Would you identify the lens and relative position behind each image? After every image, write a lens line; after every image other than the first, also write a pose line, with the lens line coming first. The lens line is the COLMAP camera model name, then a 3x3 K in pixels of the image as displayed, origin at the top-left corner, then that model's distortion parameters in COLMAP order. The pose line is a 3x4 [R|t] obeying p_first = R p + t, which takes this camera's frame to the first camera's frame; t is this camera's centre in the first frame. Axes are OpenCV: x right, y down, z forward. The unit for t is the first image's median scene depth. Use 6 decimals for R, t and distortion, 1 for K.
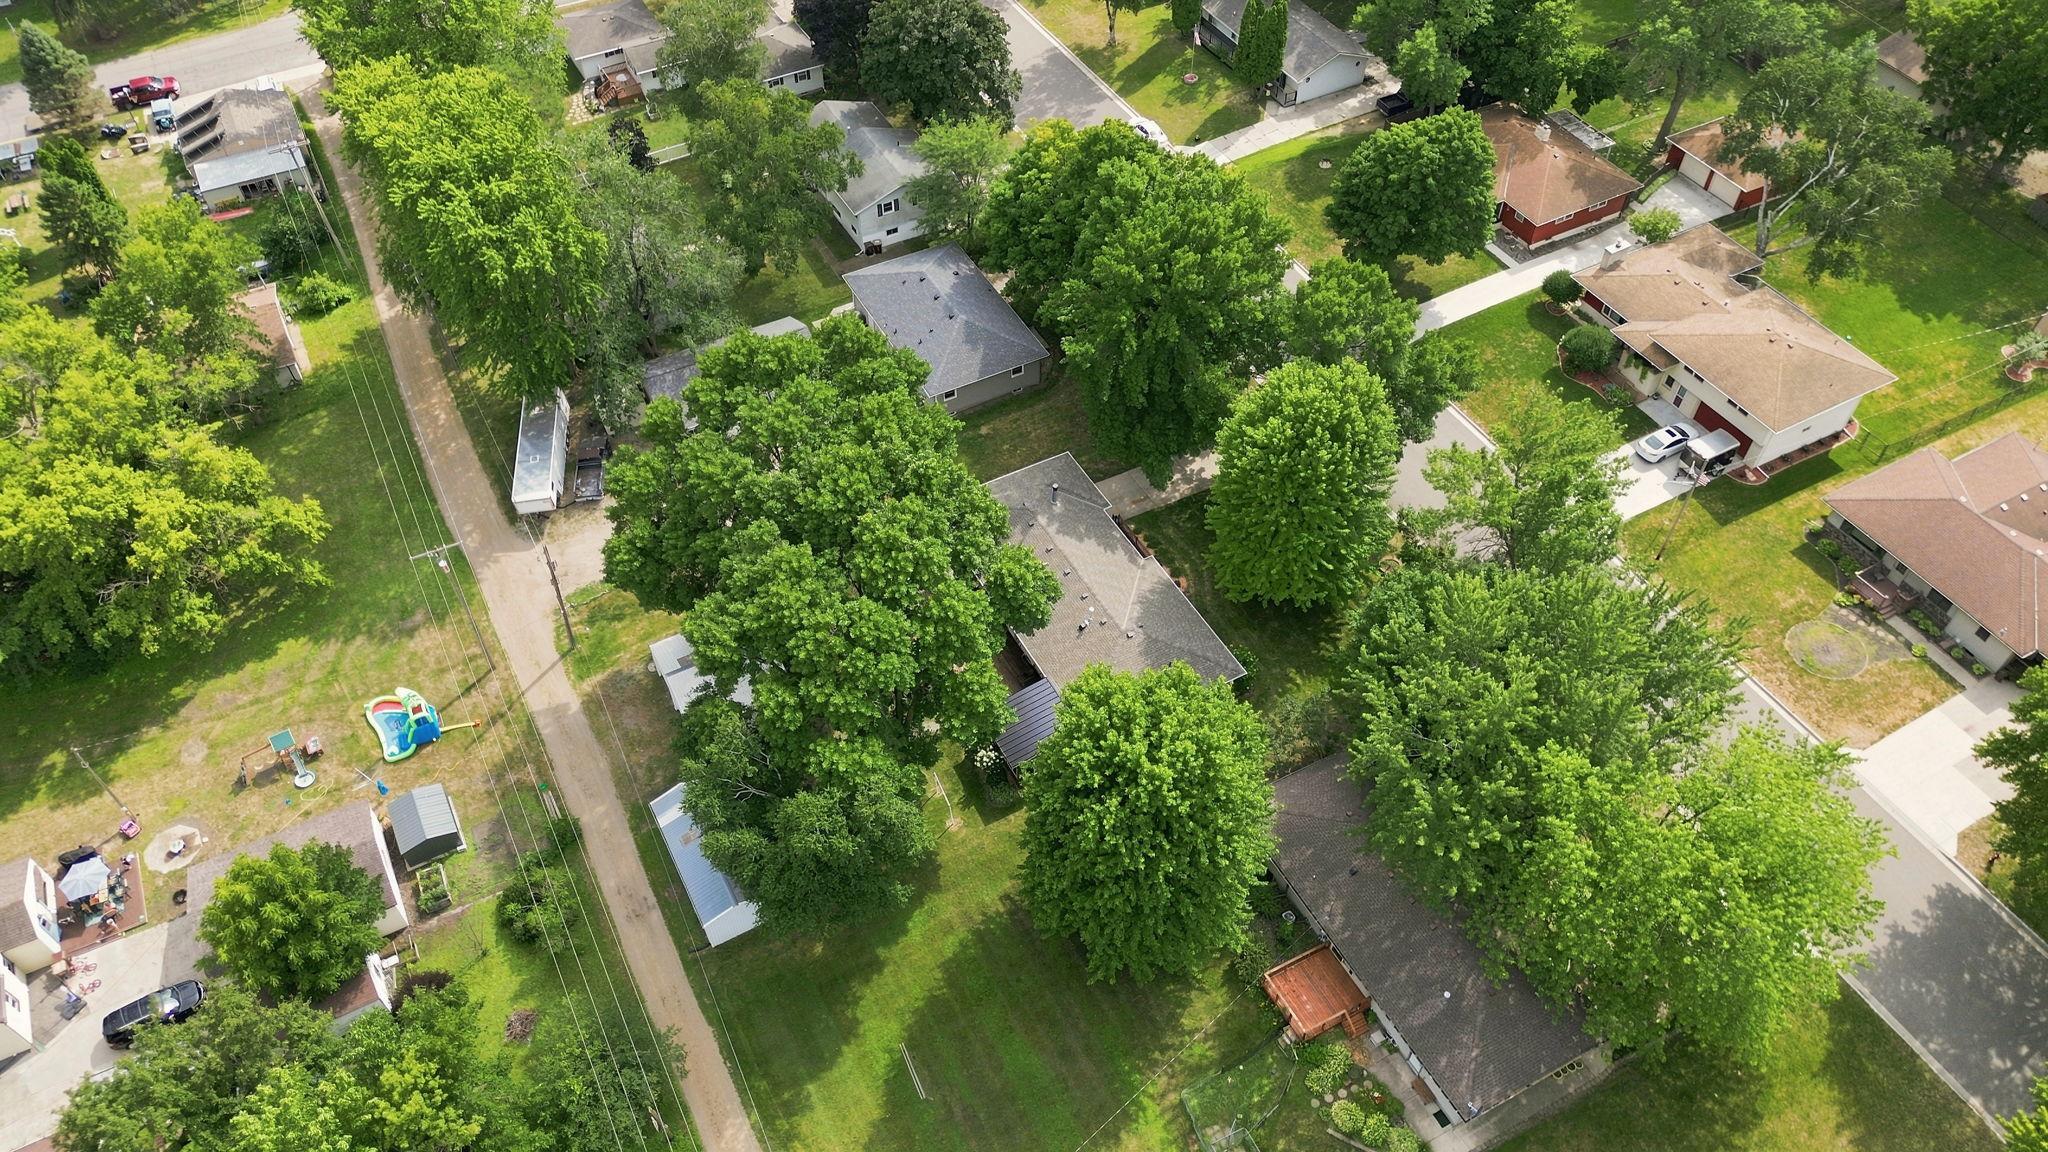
lens RADIAL K [[1458.9, 0, 1024.0], [0, 1458.9, 576.0], [0, 0, 1]] dist [0.076119, -0.077306]
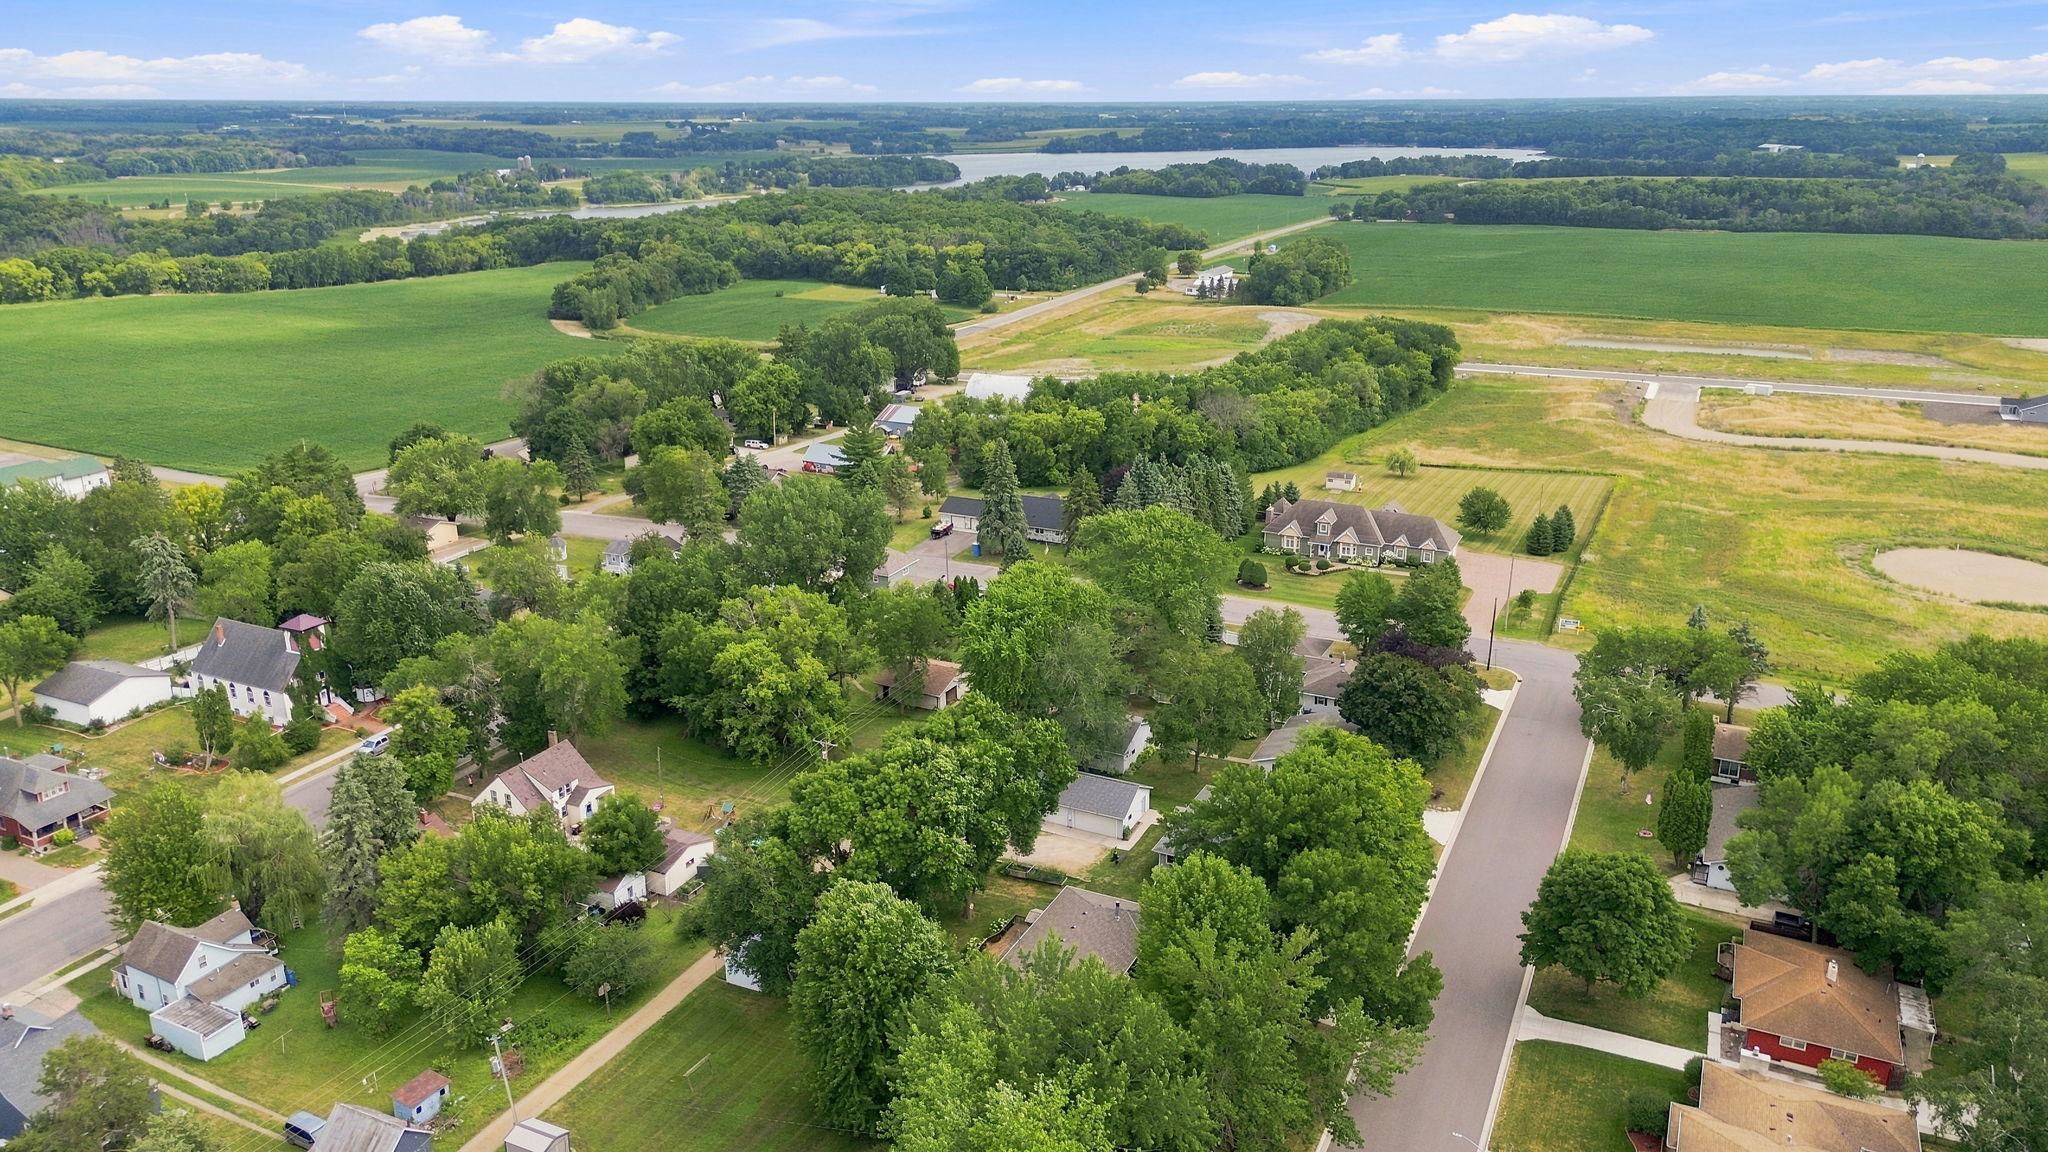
lens RADIAL K [[1458.9, 0, 1024.0], [0, 1458.9, 576.0], [0, 0, 1]] dist [0.076119, -0.077306]
pose [[0.587202, 0.260706, -0.766307, 0.911395], [-0.610399, 0.764383, -0.207683, 0.038426], [0.531608, 0.589705, 0.607982, -0.044179]]
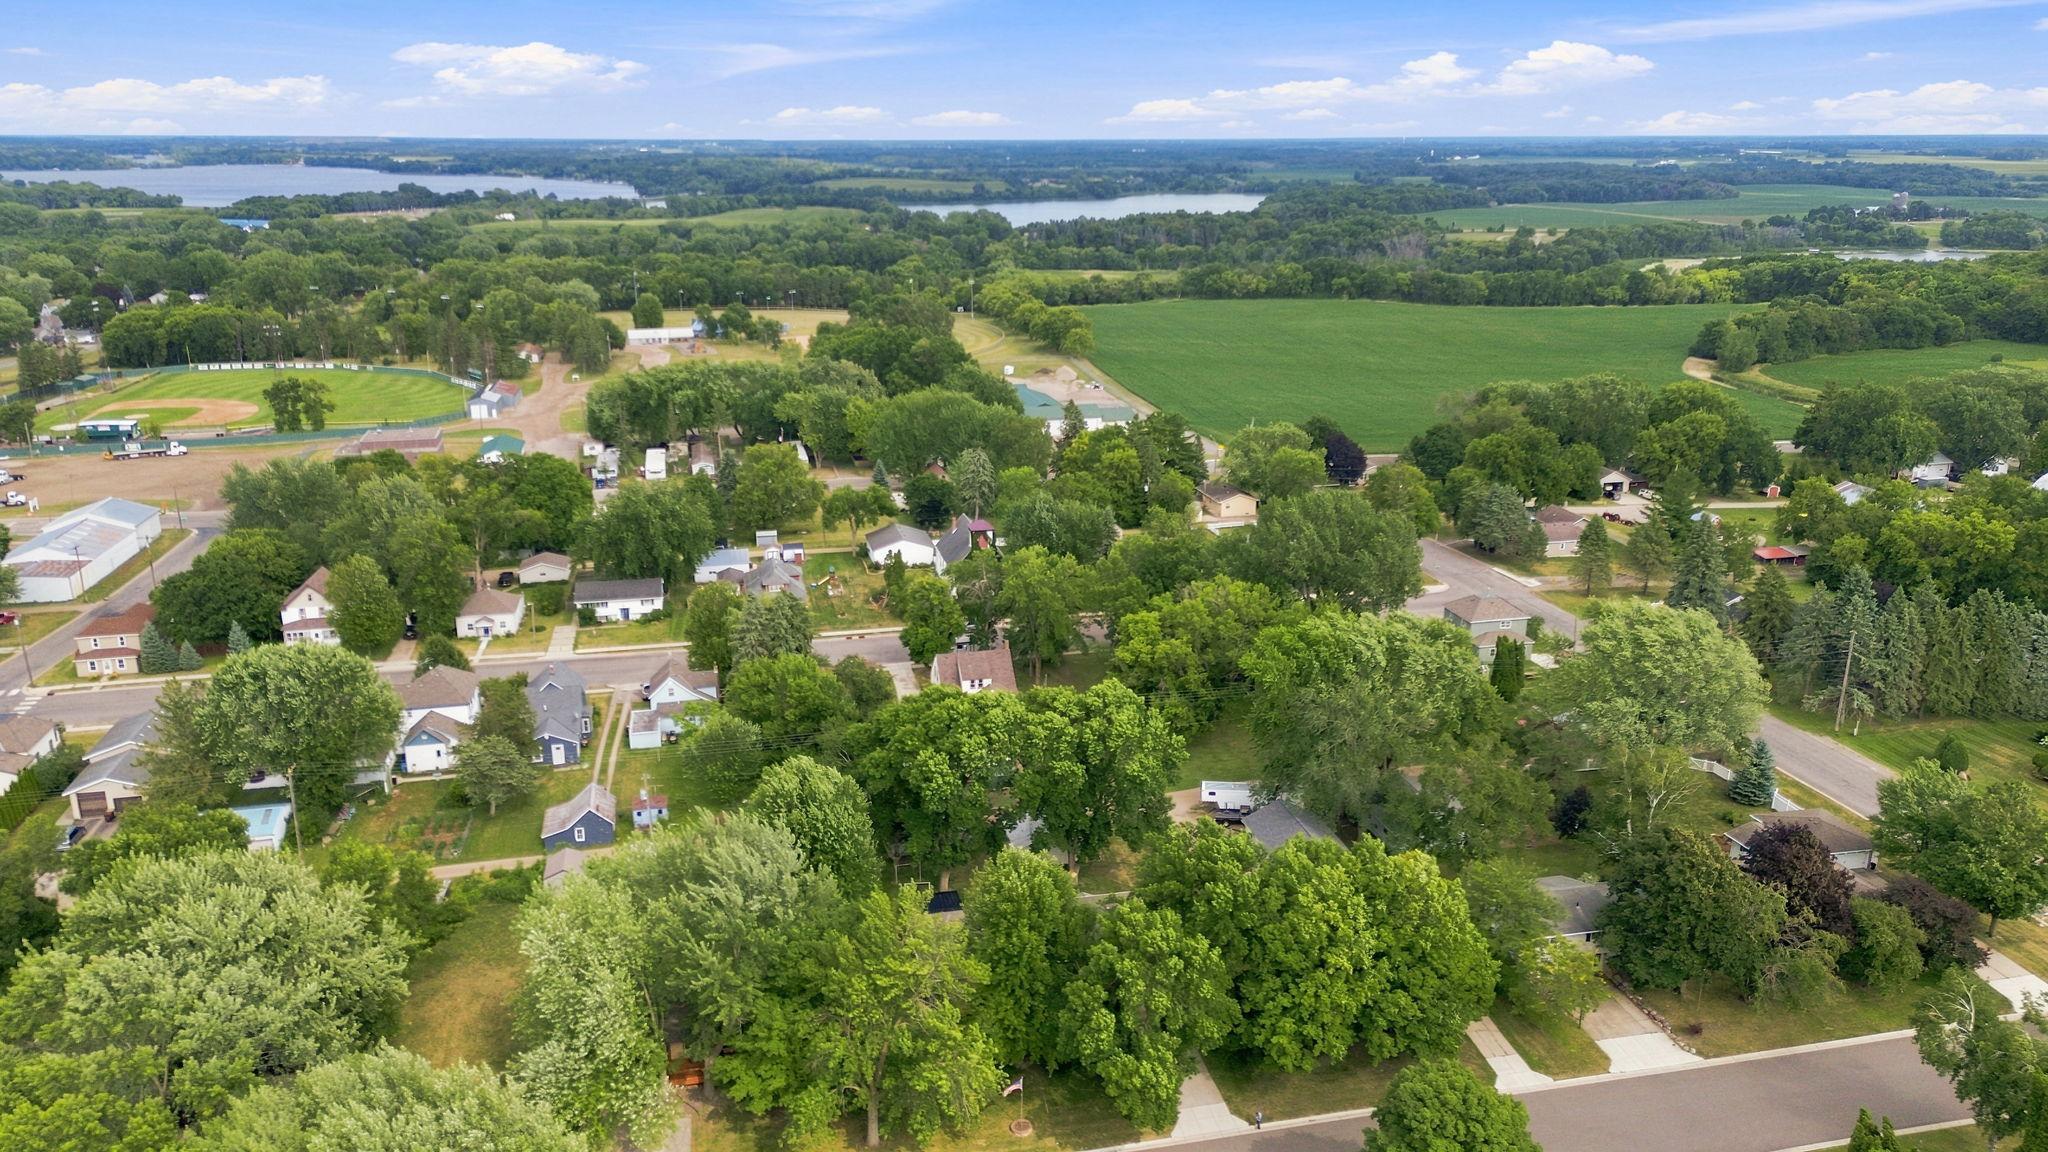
lens RADIAL K [[1458.9, 0, 1024.0], [0, 1458.9, 576.0], [0, 0, 1]] dist [0.076119, -0.077306]
pose [[-0.269750, 0.288094, -0.918824, 1.185523], [-0.720591, 0.572548, 0.391073, -0.705761], [0.638736, 0.767588, 0.053153, 0.632455]]
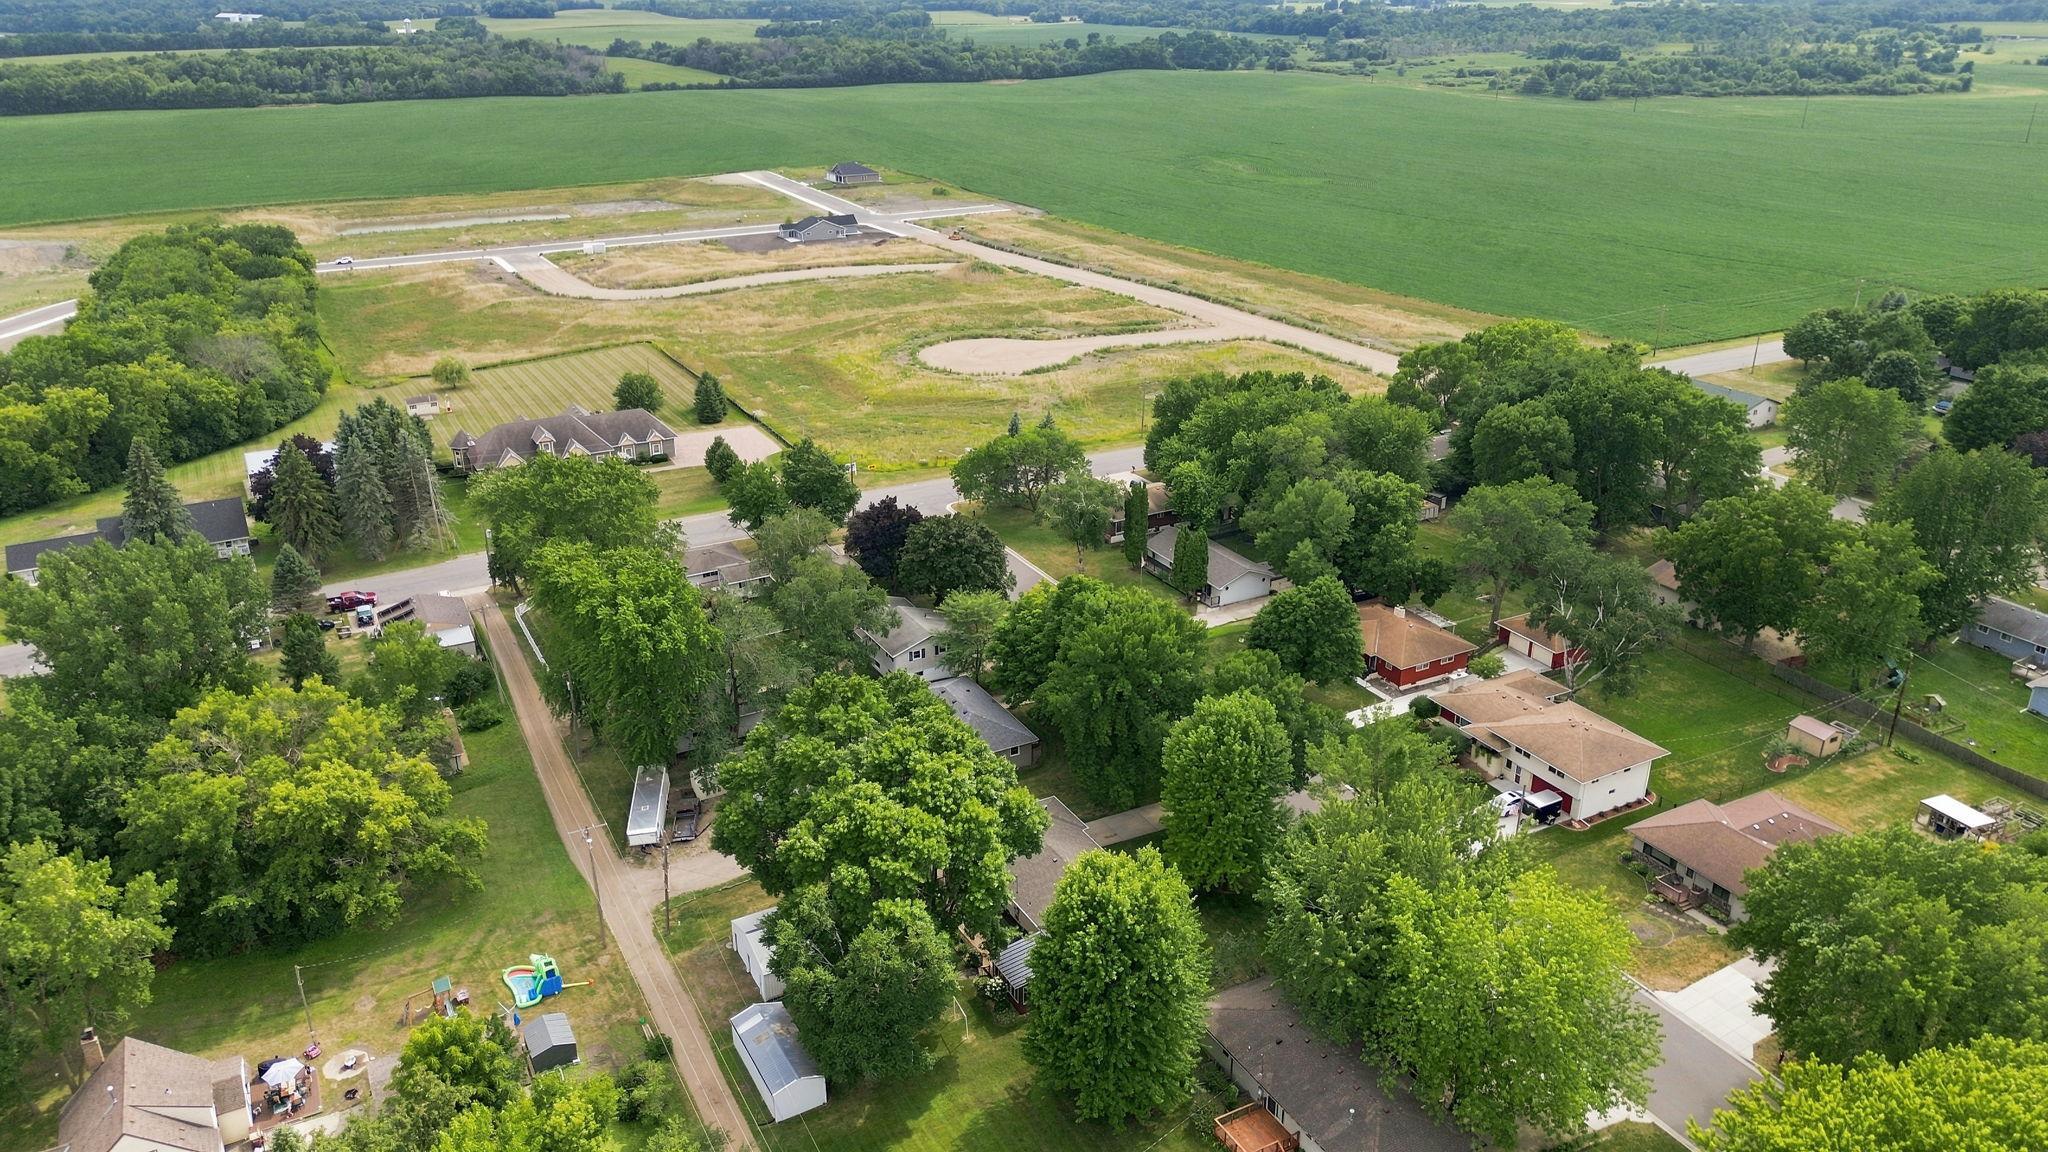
lens RADIAL K [[1458.9, 0, 1024.0], [0, 1458.9, 576.0], [0, 0, 1]] dist [0.076119, -0.077306]
pose [[0.999905, 0.001575, 0.013701, -0.016151], [0.004546, 0.900293, -0.435260, 0.324911], [-0.013021, 0.435281, 0.900201, -0.285134]]
